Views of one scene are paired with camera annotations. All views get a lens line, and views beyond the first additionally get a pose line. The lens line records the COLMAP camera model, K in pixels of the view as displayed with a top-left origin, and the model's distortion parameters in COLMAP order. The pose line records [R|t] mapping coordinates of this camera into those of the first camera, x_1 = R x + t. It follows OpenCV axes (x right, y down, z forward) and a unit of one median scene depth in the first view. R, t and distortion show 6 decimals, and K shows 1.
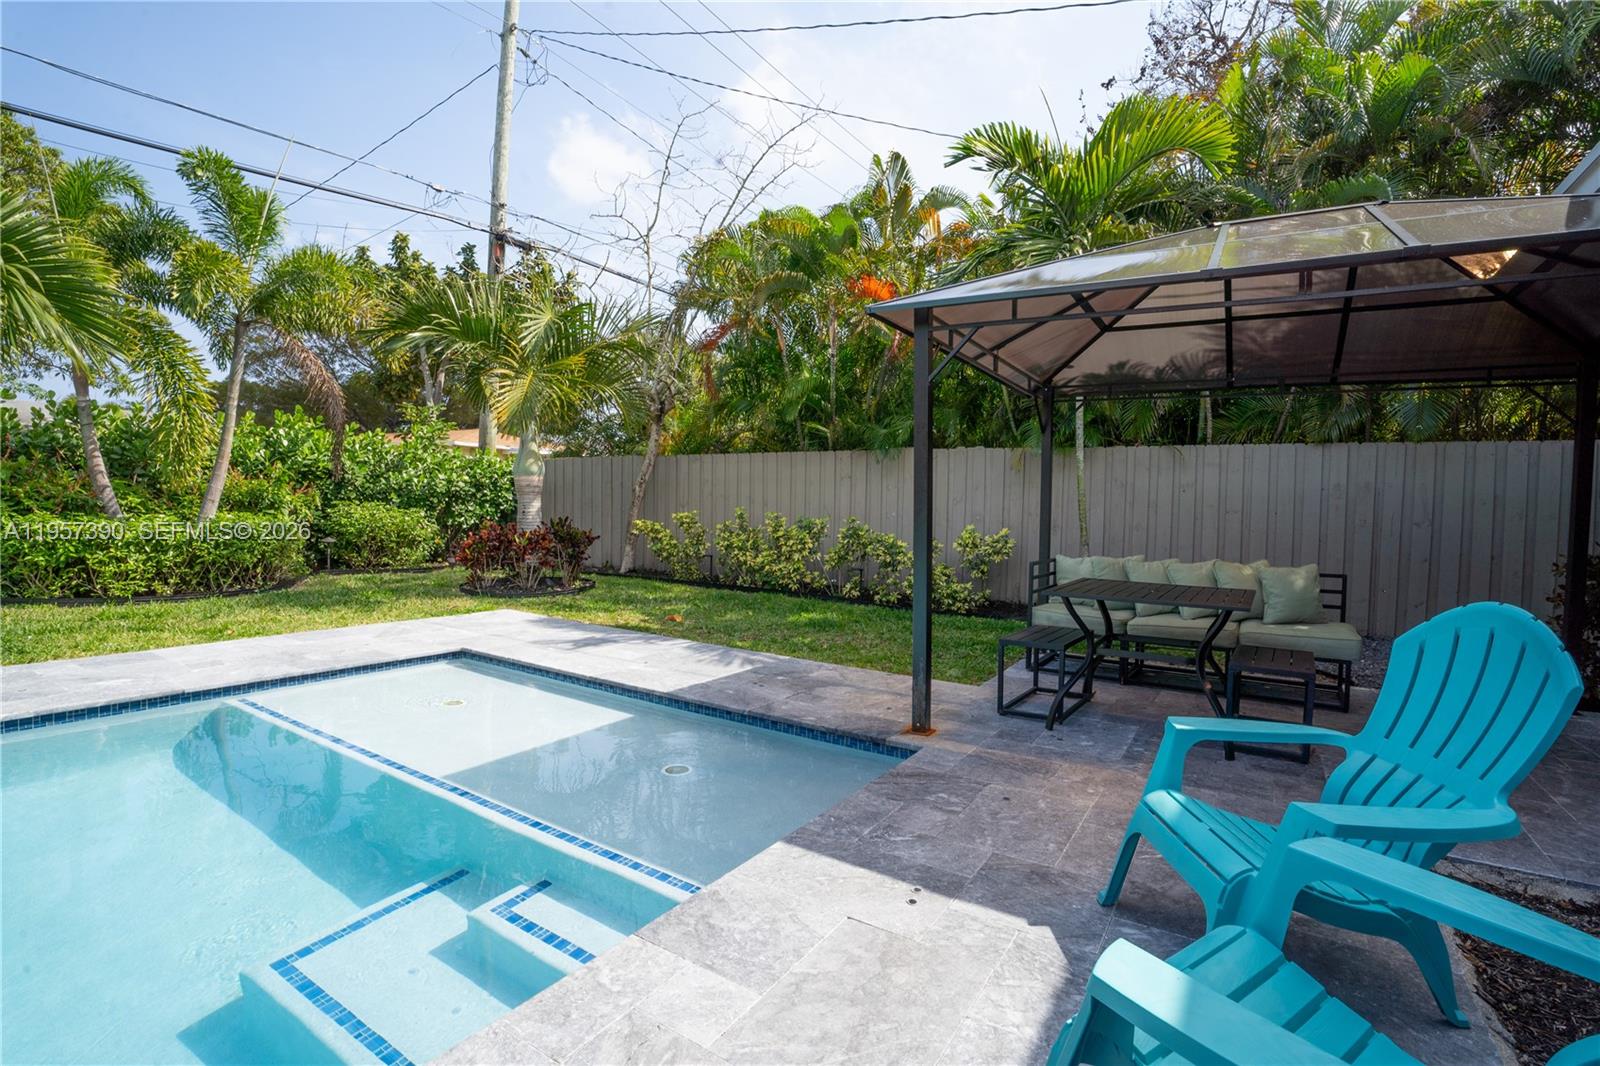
lens RADIAL K [[732.4, 0, 804.6], [0, 732.4, 533.9], [0, 0, 1]] dist [-0.064594, 0.014121]
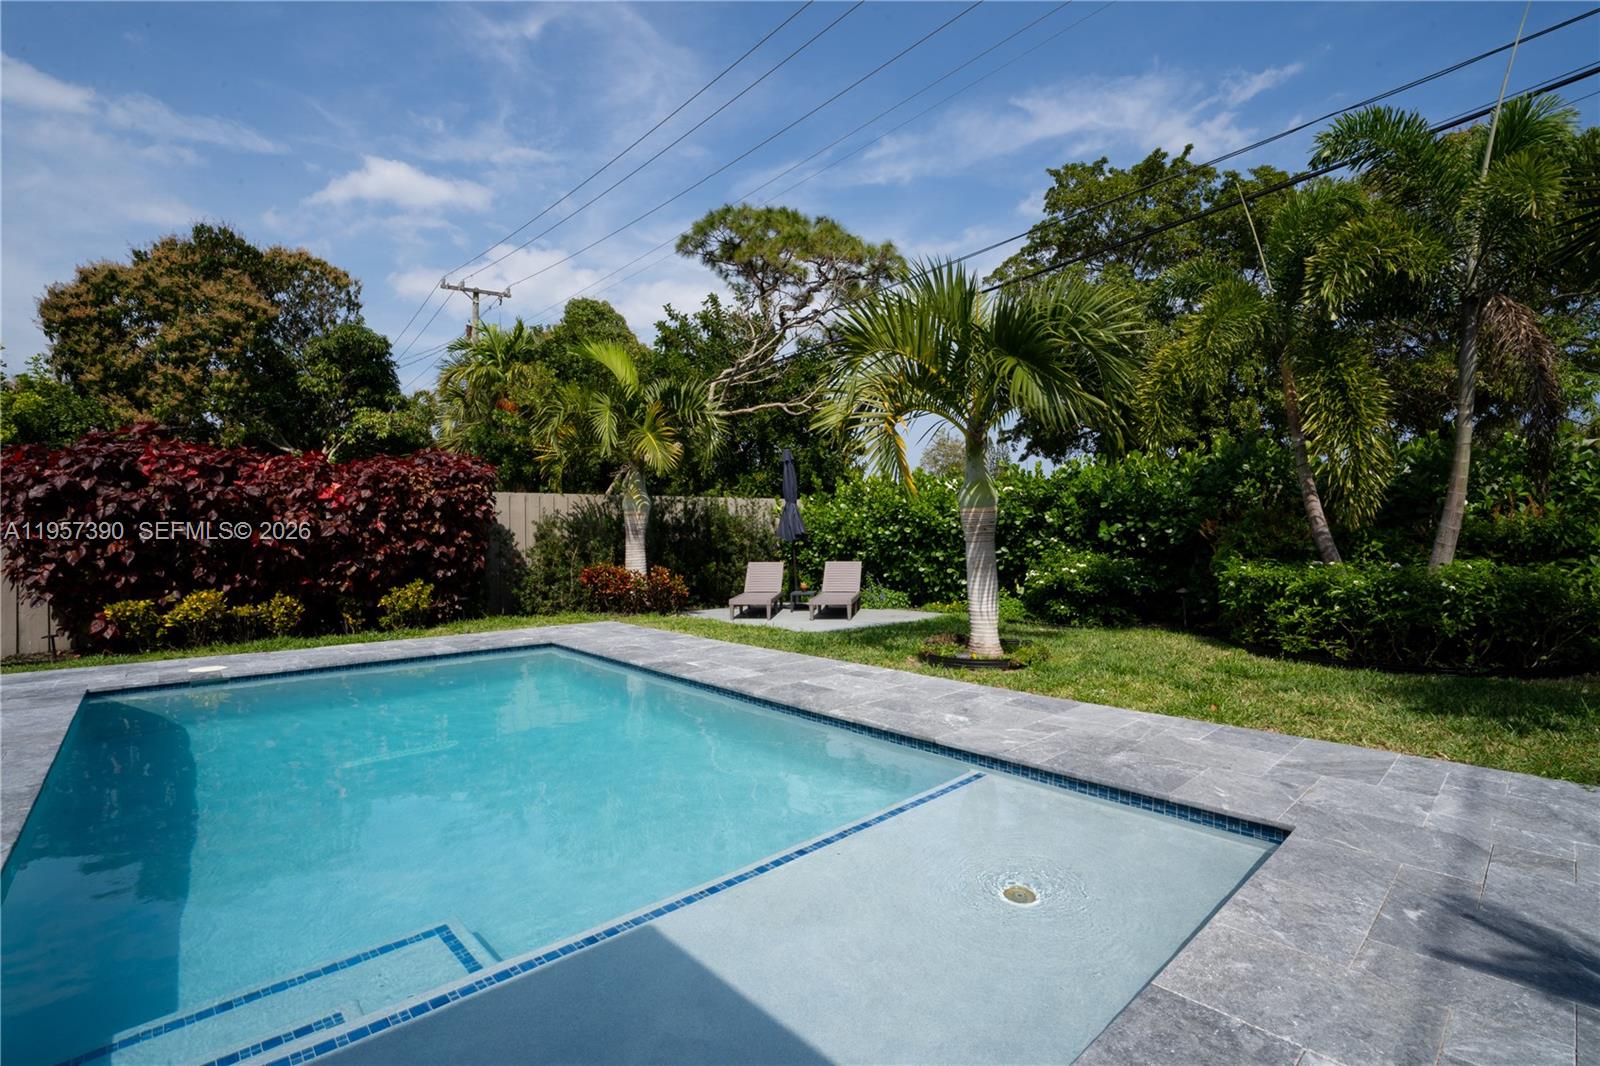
lens RADIAL K [[732.4, 0, 804.6], [0, 732.4, 533.9], [0, 0, 1]] dist [-0.064594, 0.014121]
pose [[-0.267100, -0.026036, -0.963317, 0.066985], [-0.037701, 0.999152, -0.016552, -0.019566], [0.962931, 0.031897, -0.267855, 0.517741]]
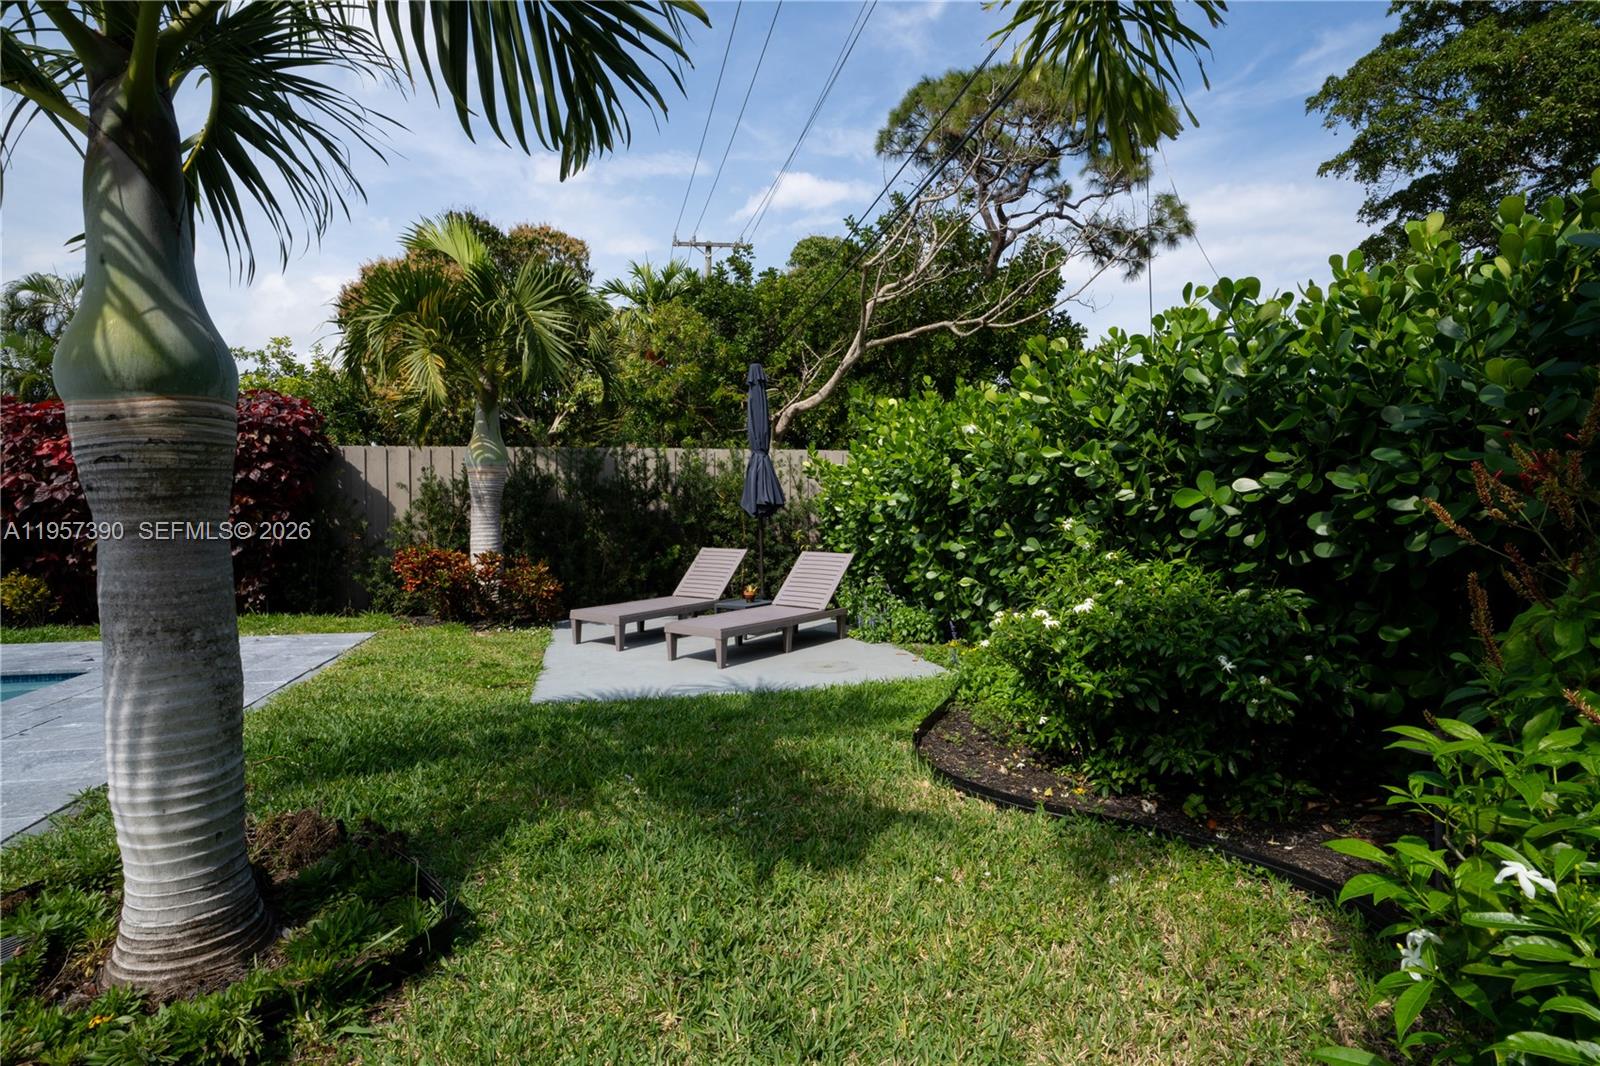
lens RADIAL K [[759.8, 0, 803.6], [0, 759.8, 532.3], [0, 0, 1]] dist [-0.077612, 0.020209]
pose [[-0.676277, -0.003631, -0.736638, -0.729369], [-0.049901, 0.997917, 0.040893, -0.050027], [0.734955, 0.064414, -0.675049, 0.770261]]
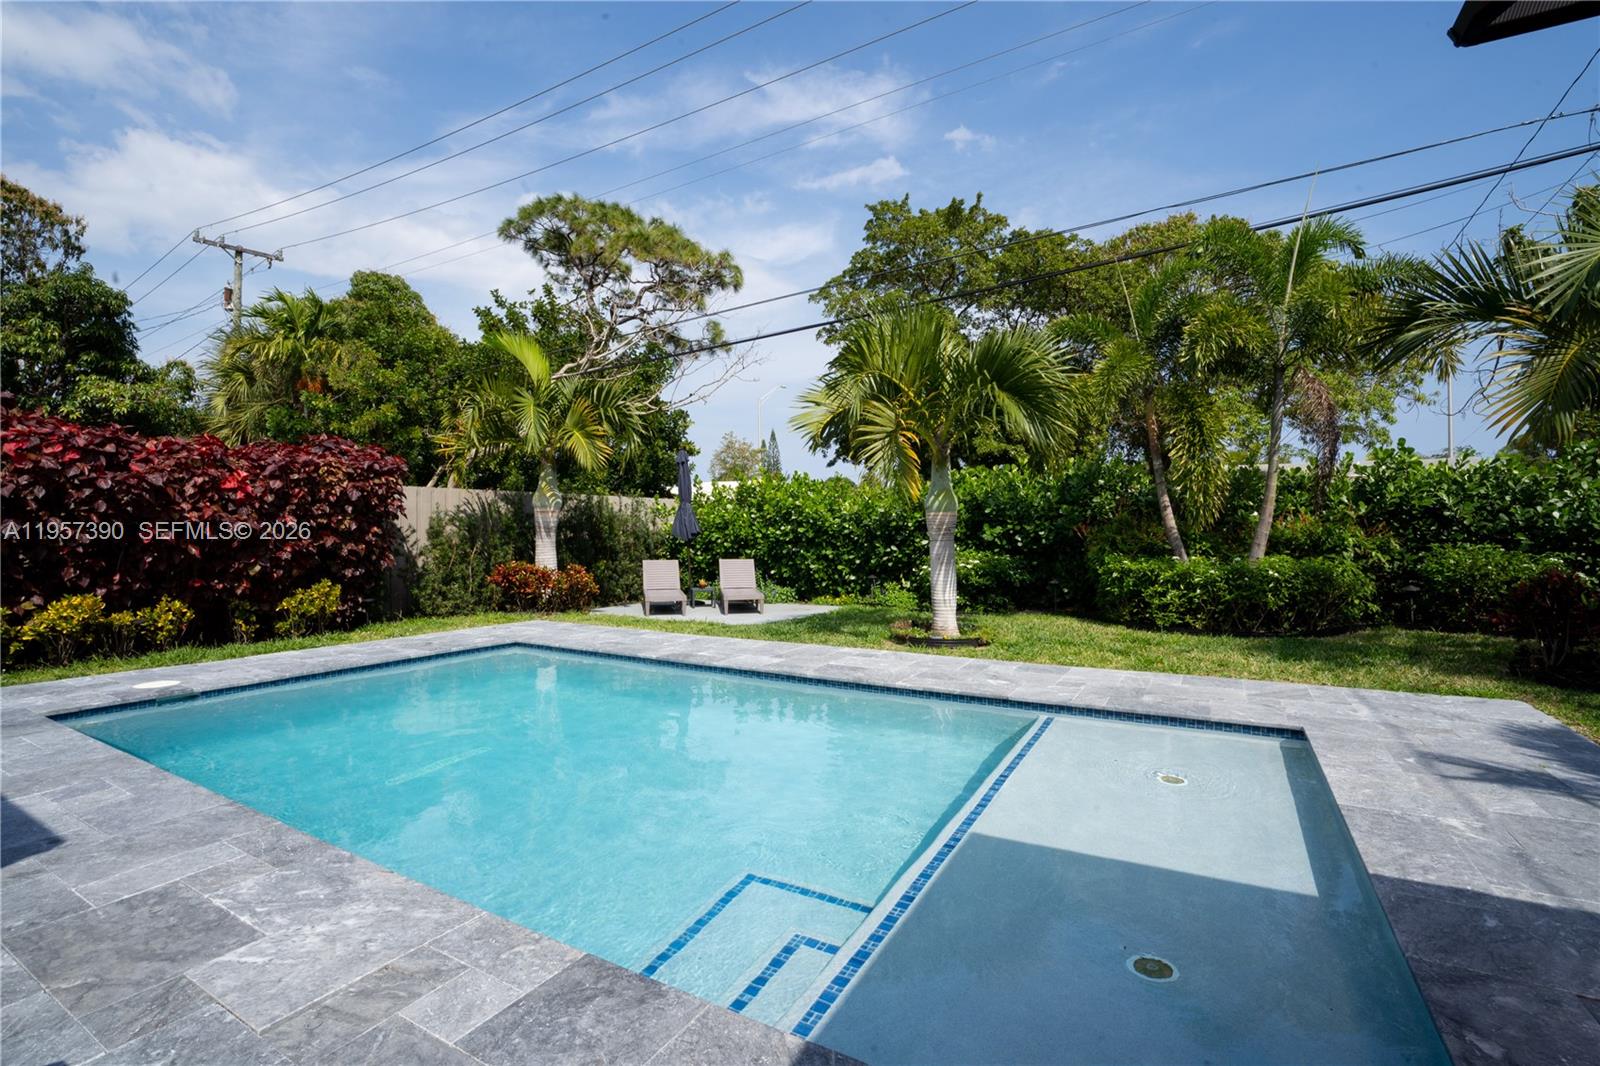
lens RADIAL K [[731.0, 0, 800.0], [0, 731.0, 533.0], [0, 0, 1]] dist [-0.073968, 0.025302]
pose [[0.038507, -0.027910, -0.998868, 0.180167], [-0.038154, 0.998840, -0.029380, -0.006626], [0.998530, 0.039242, 0.037398, 0.269764]]
